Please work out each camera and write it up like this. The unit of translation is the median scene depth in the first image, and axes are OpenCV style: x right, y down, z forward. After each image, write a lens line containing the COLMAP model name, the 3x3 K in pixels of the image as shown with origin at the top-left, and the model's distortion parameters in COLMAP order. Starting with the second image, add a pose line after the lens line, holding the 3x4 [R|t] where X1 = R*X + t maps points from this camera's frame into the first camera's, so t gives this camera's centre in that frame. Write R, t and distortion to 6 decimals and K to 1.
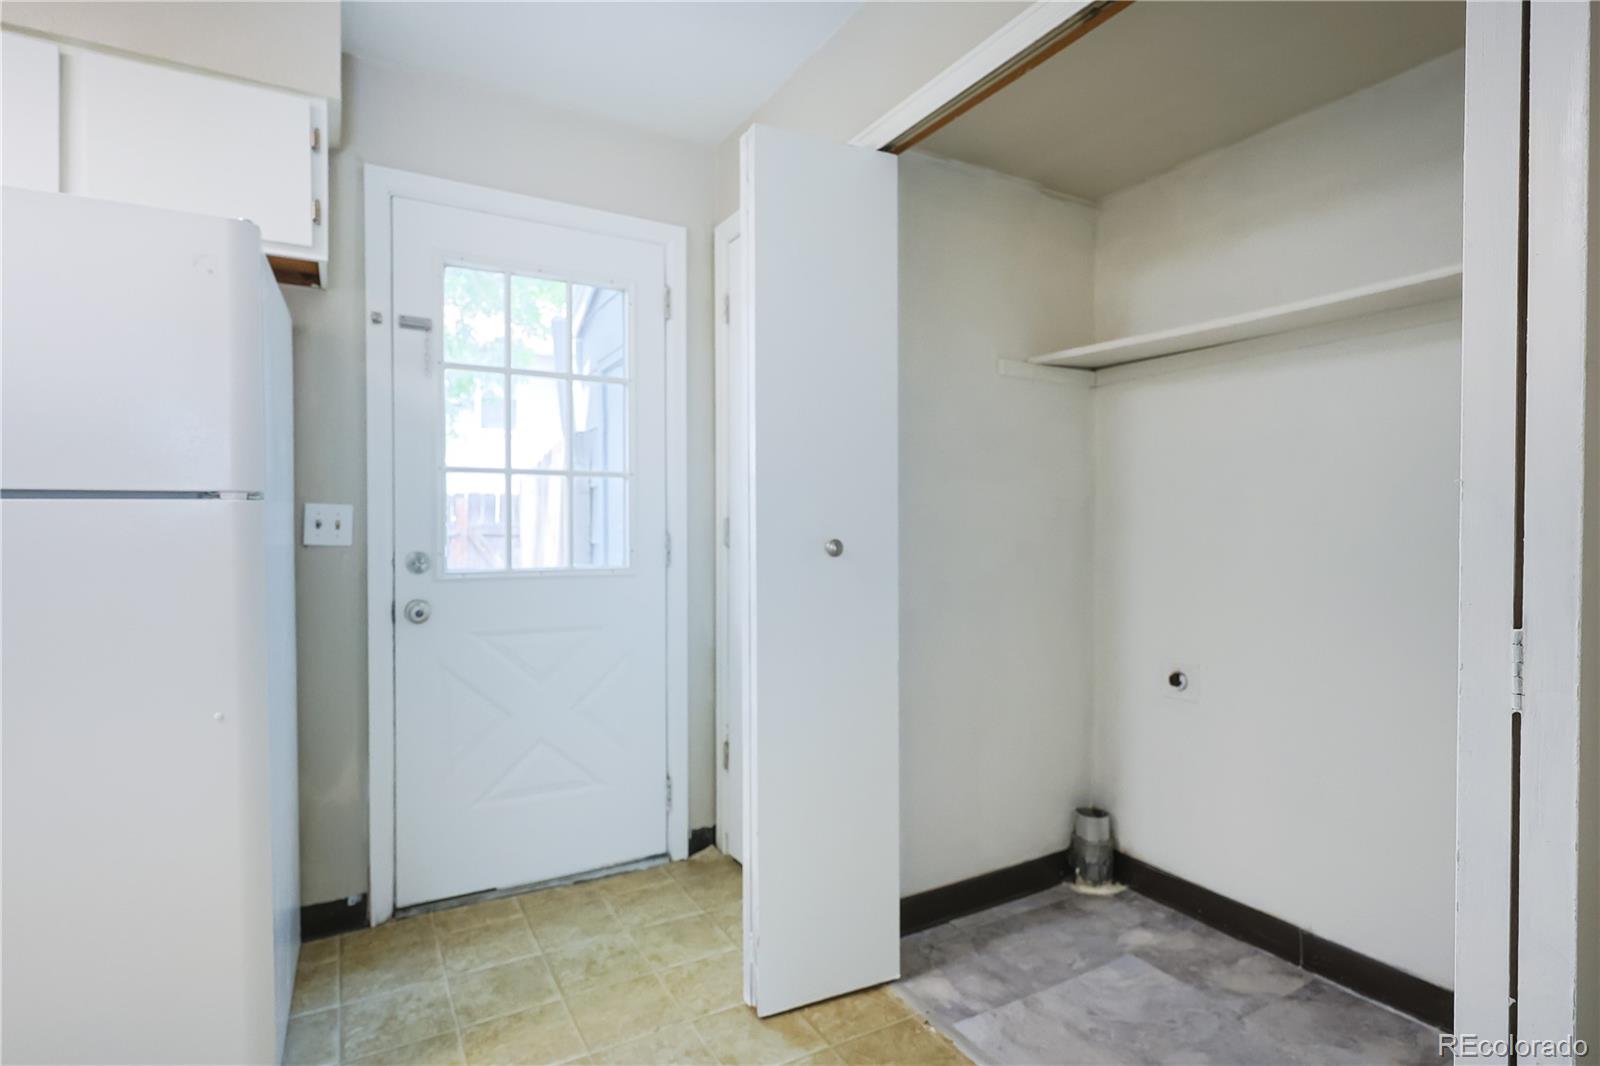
lens RADIAL K [[796.1, 0, 792.0], [0, 796.1, 534.2], [0, 0, 1]] dist [-0.002386, -0.000267]
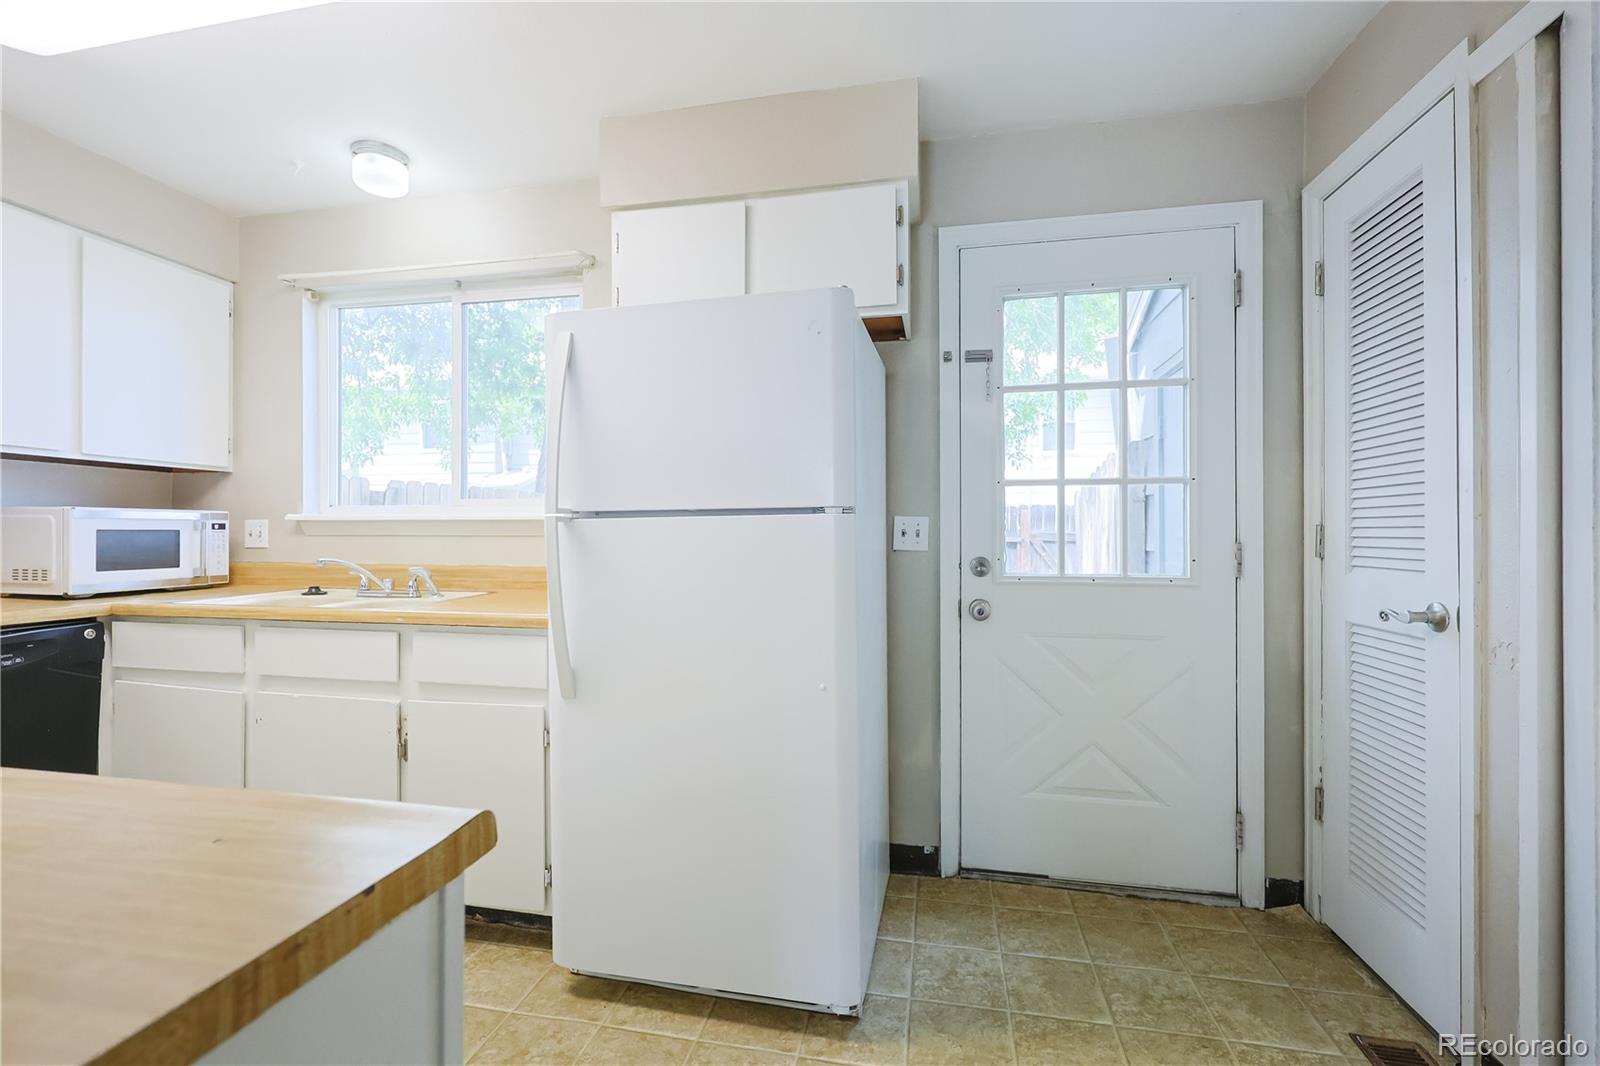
lens RADIAL K [[681.5, 0, 800.0], [0, 681.5, 533.0], [0, 0, 1]] dist [-0.001199, 0.000033]
pose [[0.754294, -0.001346, -0.656536, -0.026963], [-0.005689, 0.999947, -0.008586, -0.002205], [0.656513, 0.010211, 0.754246, 0.099812]]
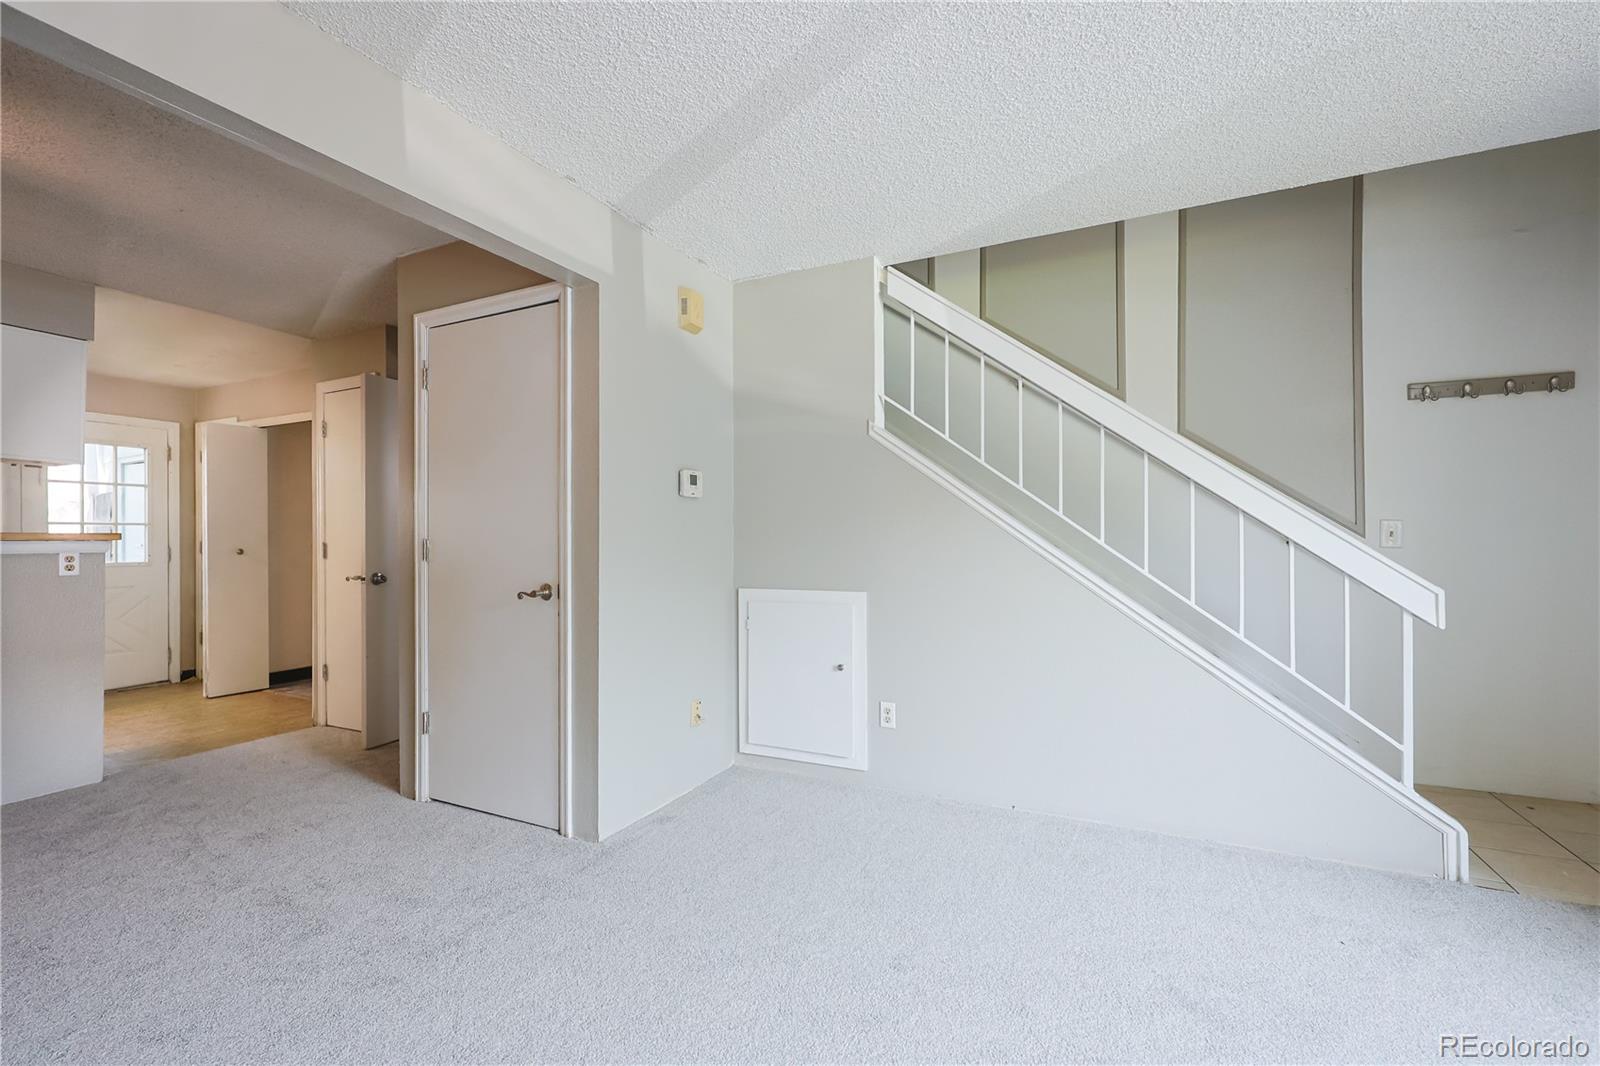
lens RADIAL K [[681.5, 0, 800.0], [0, 681.5, 533.0], [0, 0, 1]] dist [-0.001199, 0.000033]
pose [[0.826880, -0.001536, 0.562377, 0.309782], [0.011234, 0.999842, -0.013787, 0.004031], [-0.562267, 0.017718, 0.826766, -2.087962]]
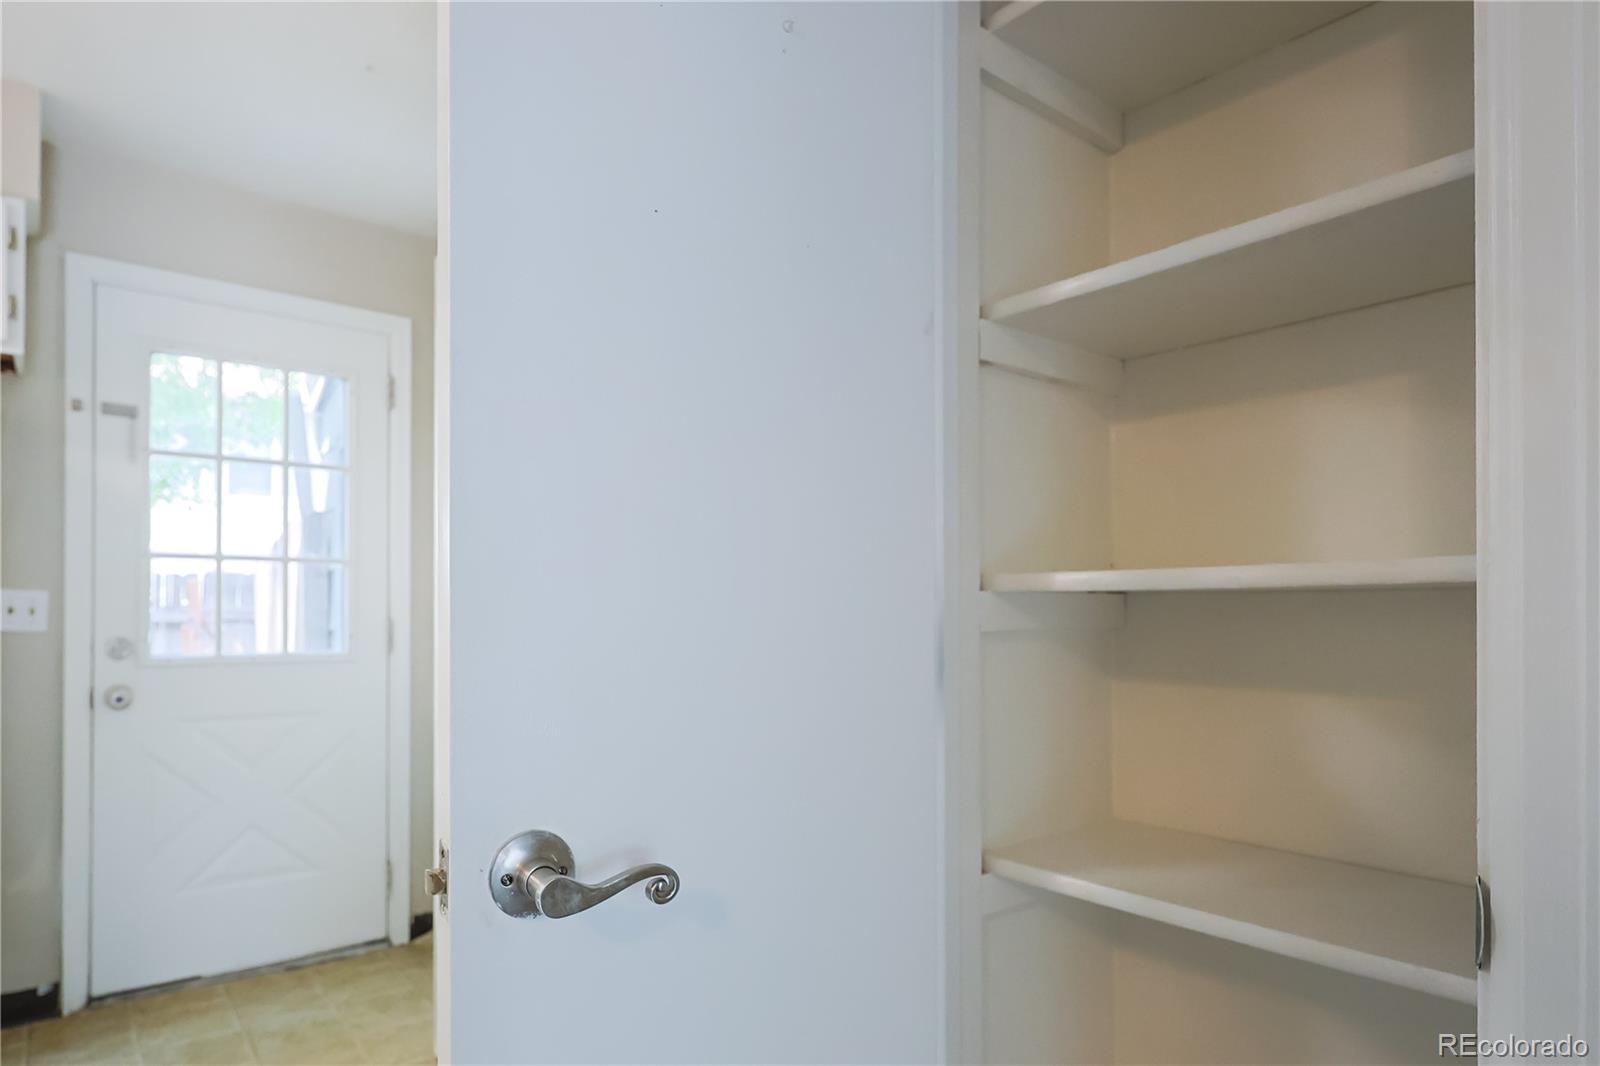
lens RADIAL K [[906.4, 0, 730.6], [0, 906.4, 604.1], [0, 0, 1]] dist [-0.003046, -0.000845]
pose [[0.991675, 0.003247, 0.128726, 0.144031], [-0.000981, 0.999844, -0.017663, -0.000536], [-0.128763, 0.017390, 0.991523, -0.225291]]
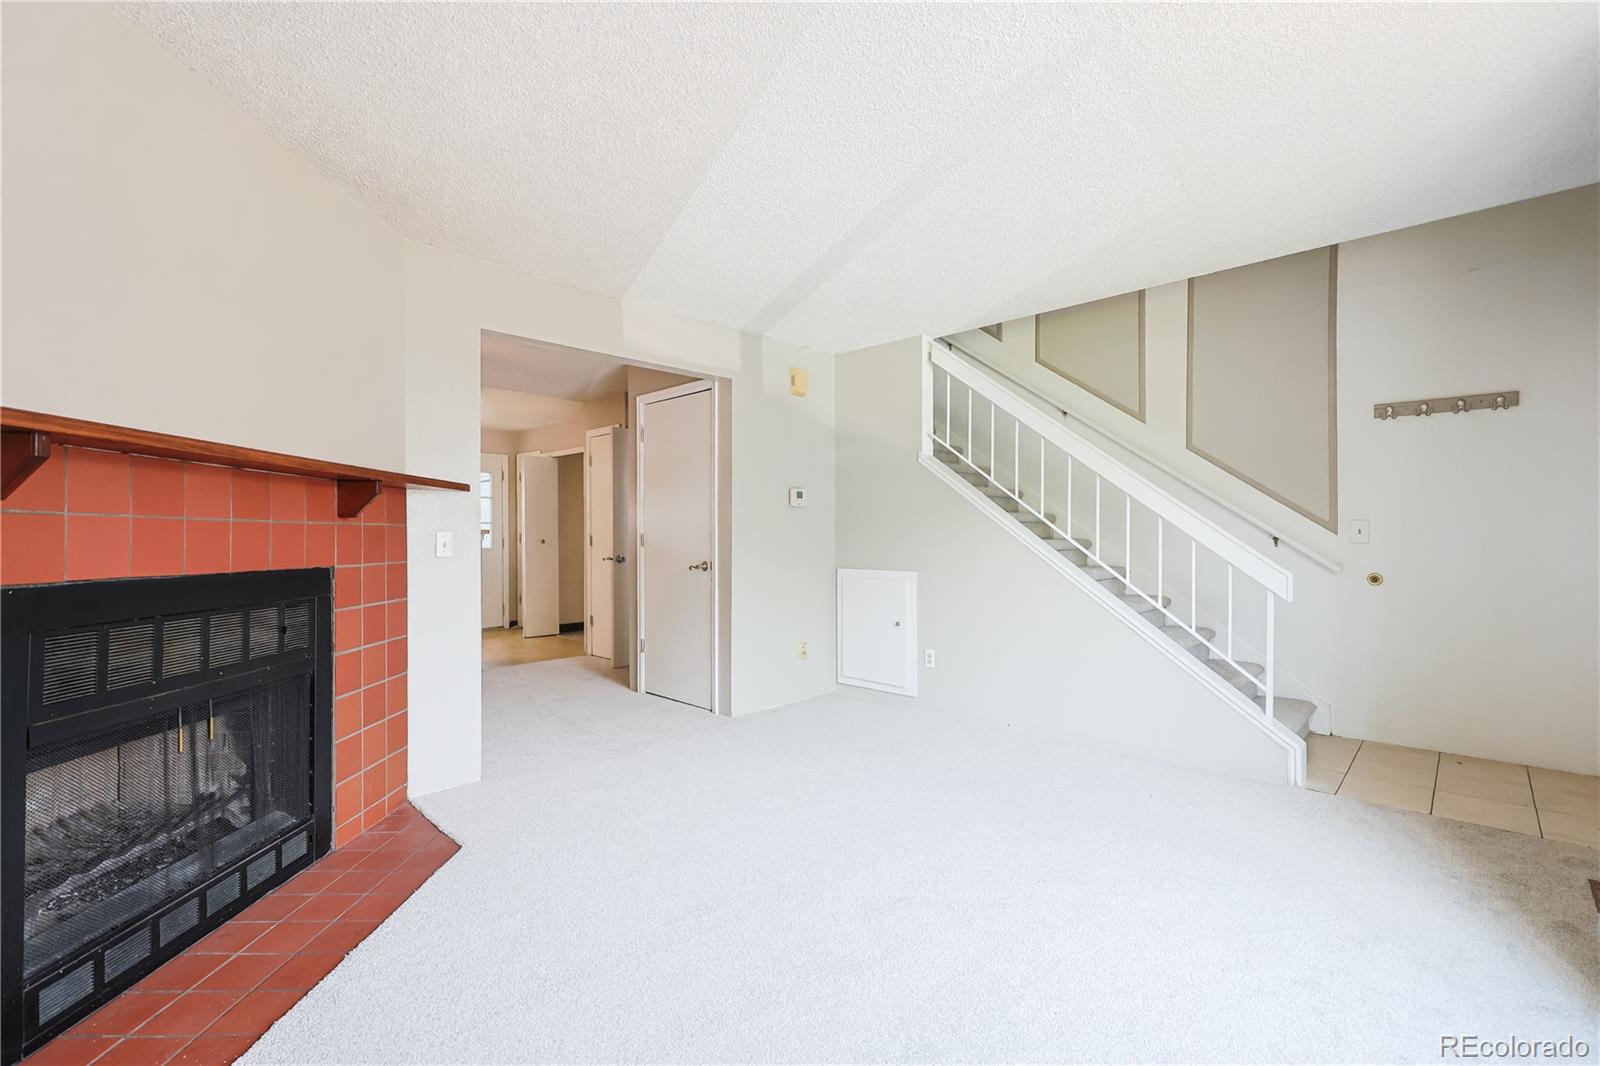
lens RADIAL K [[681.5, 0, 800.0], [0, 681.5, 533.0], [0, 0, 1]] dist [-0.001199, 0.000033]
pose [[0.960536, -0.004176, 0.278125, 0.329023], [0.006634, 0.999947, -0.007898, 0.007266], [-0.278077, 0.009431, 0.960513, -2.763781]]
